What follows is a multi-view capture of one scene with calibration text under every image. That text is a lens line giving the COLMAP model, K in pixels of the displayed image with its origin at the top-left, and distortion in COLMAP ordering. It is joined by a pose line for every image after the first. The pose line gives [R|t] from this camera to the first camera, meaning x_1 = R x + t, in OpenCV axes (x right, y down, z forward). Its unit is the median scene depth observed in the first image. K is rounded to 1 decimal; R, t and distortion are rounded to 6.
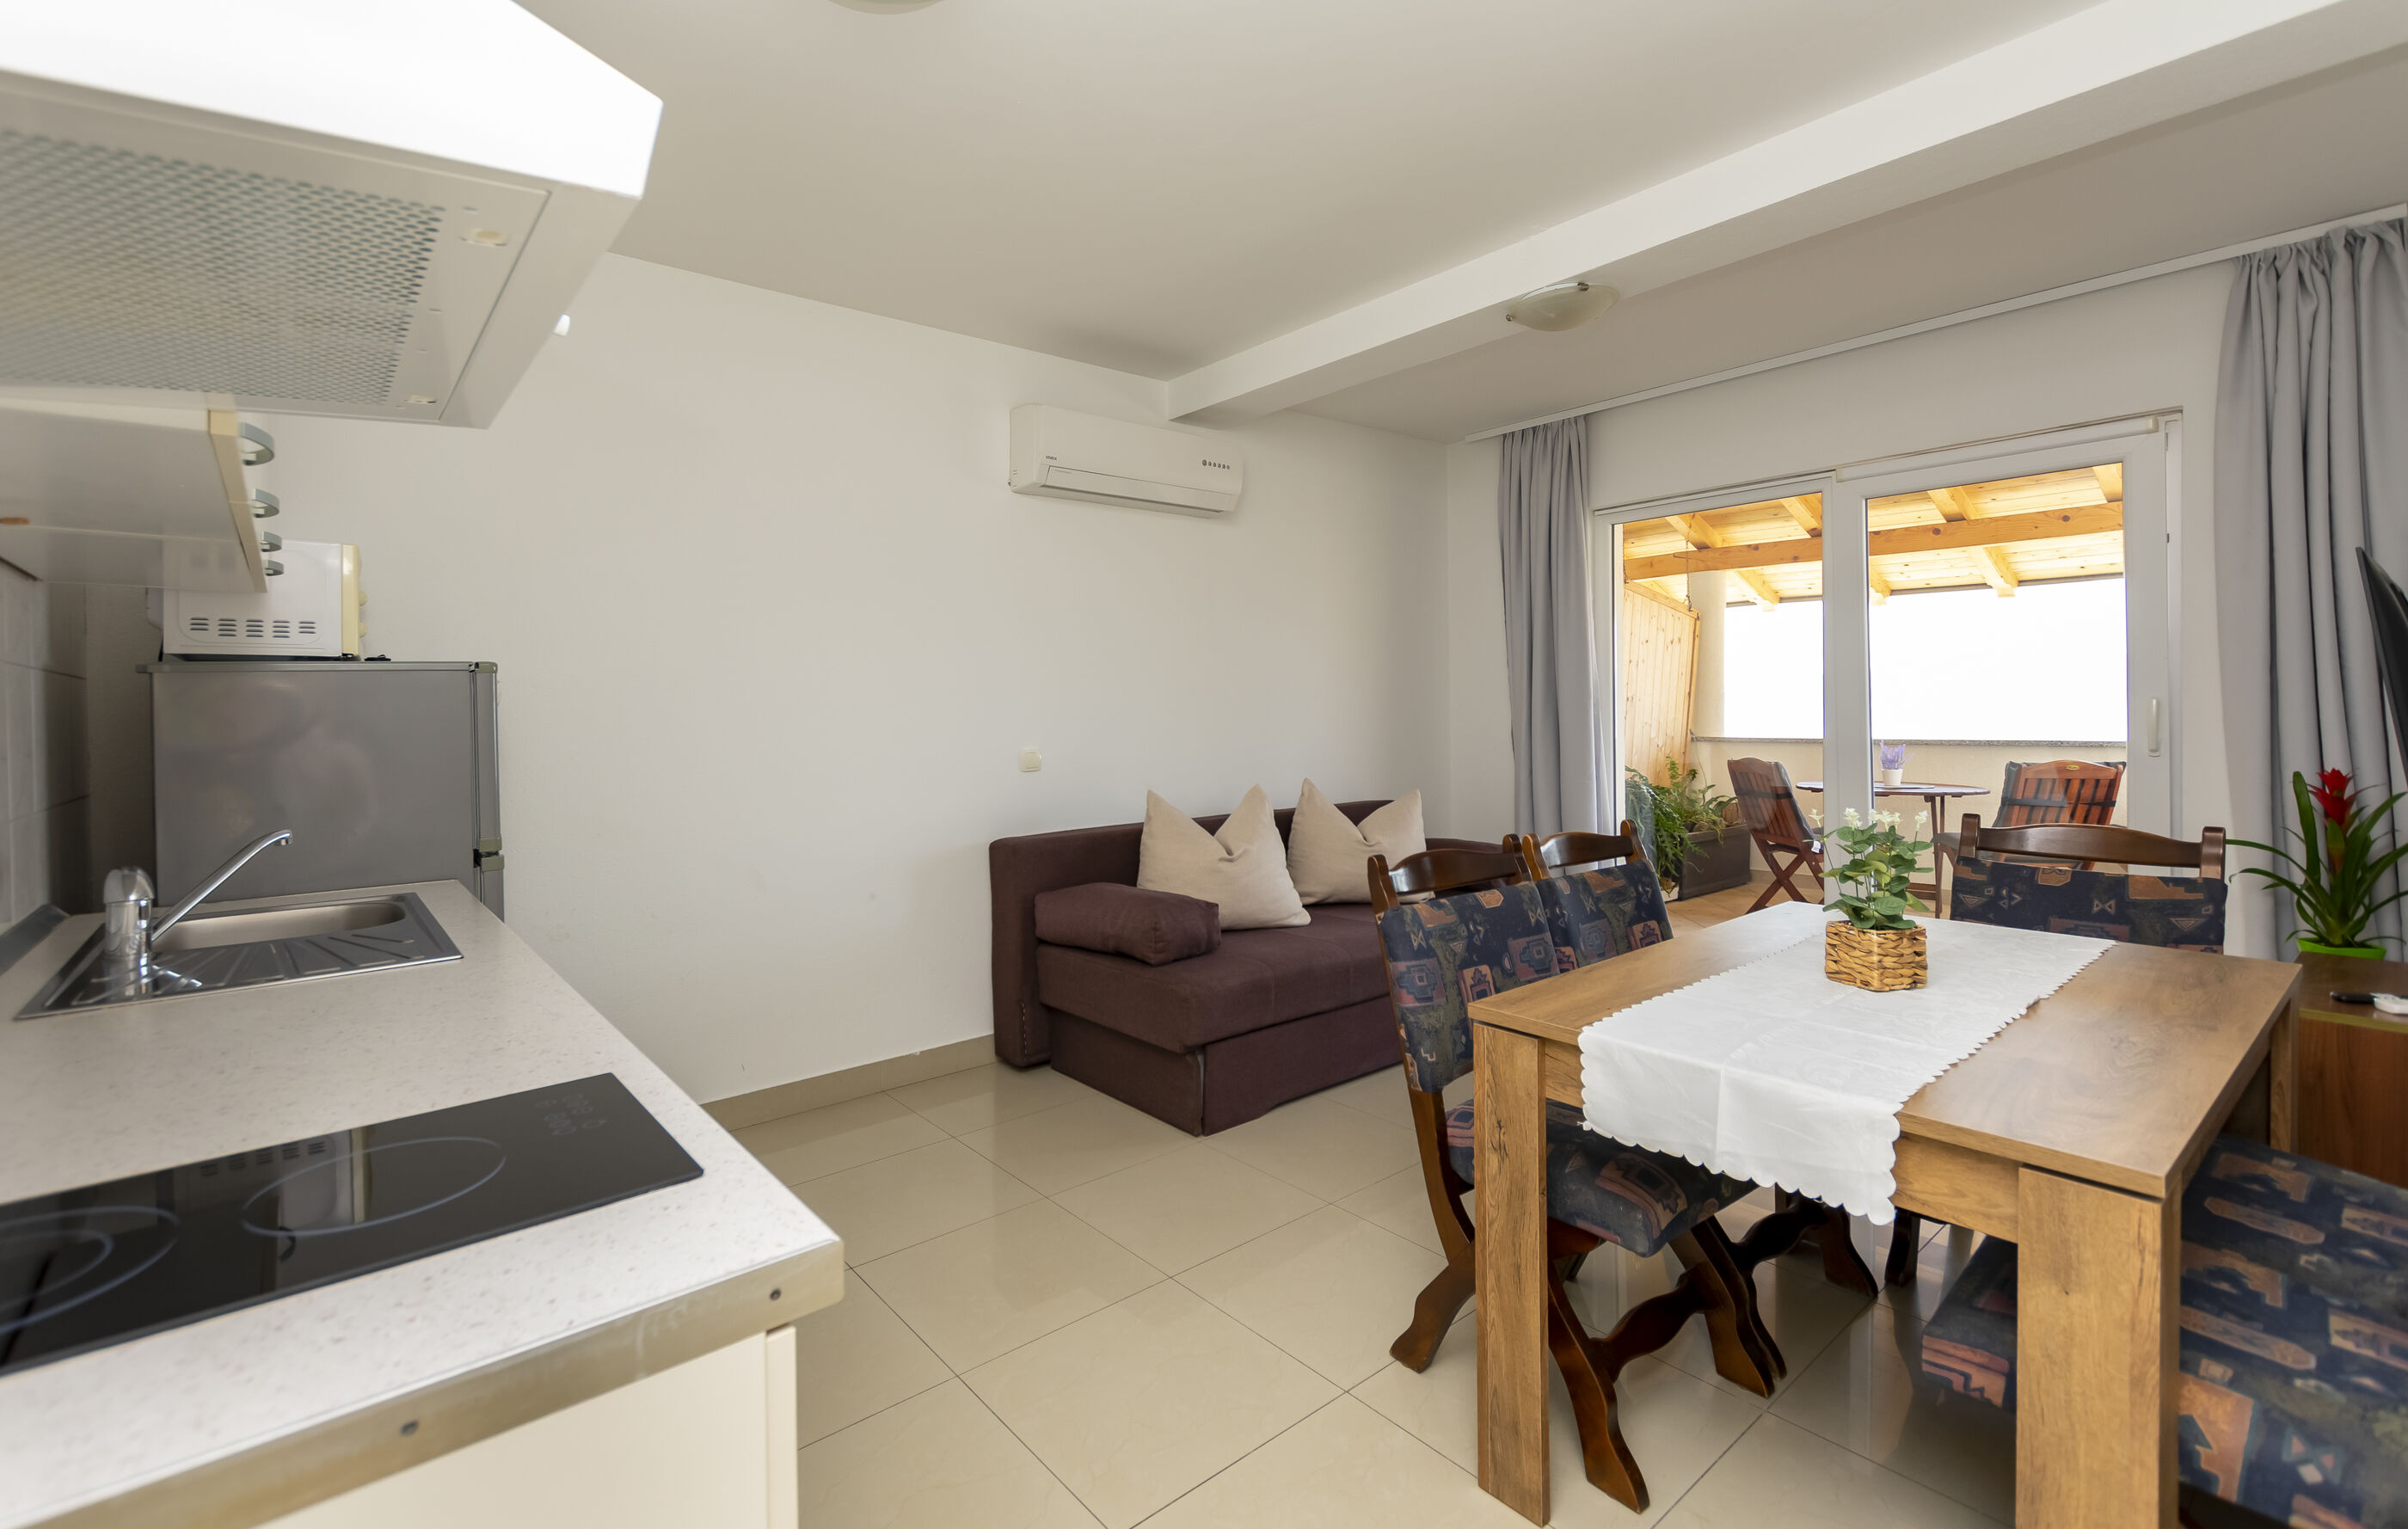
lens RADIAL K [[1086.1, 0, 1199.0], [0, 1086.1, 783.2], [0, 0, 1]] dist [0.003475, -0.002968]
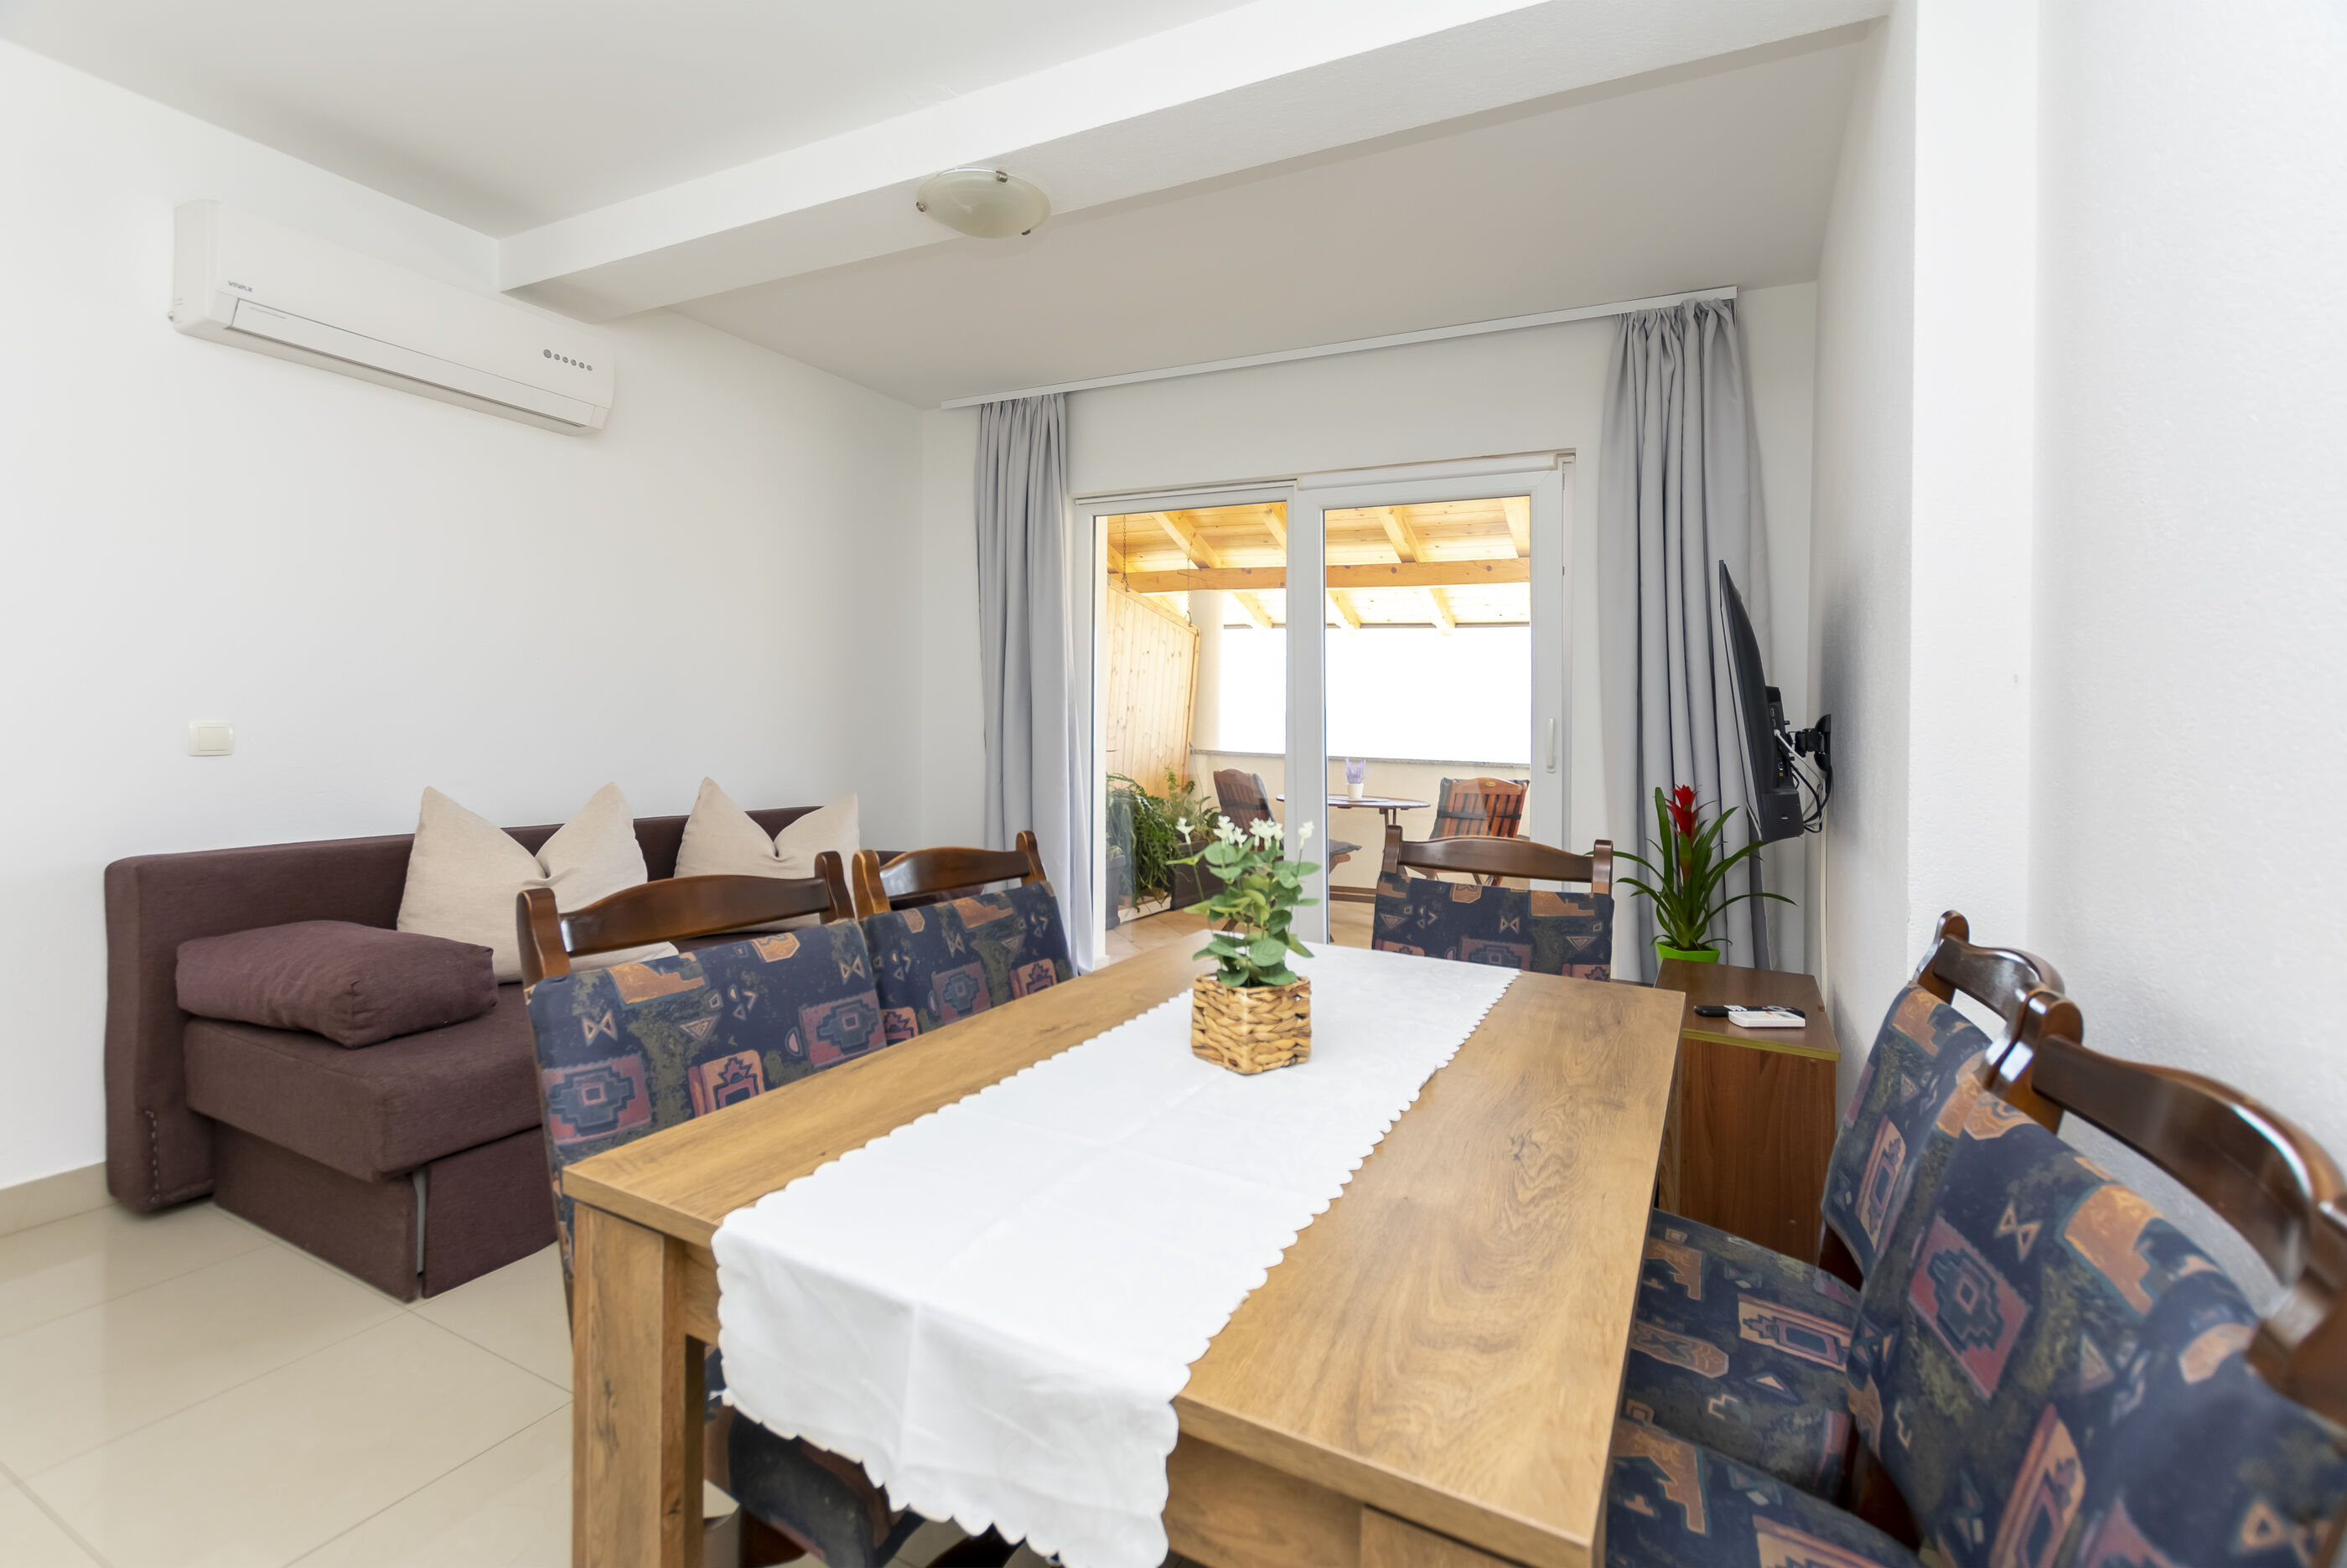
lens RADIAL K [[1022.7, 0, 1174.9], [0, 1022.7, 783.0], [0, 0, 1]] dist [0.001191, -0.000657]
pose [[0.930968, 0.019248, 0.364592, 0.186805], [-0.015417, 0.999791, -0.013416, 0.005809], [-0.364774, 0.006869, 0.931071, 0.220920]]
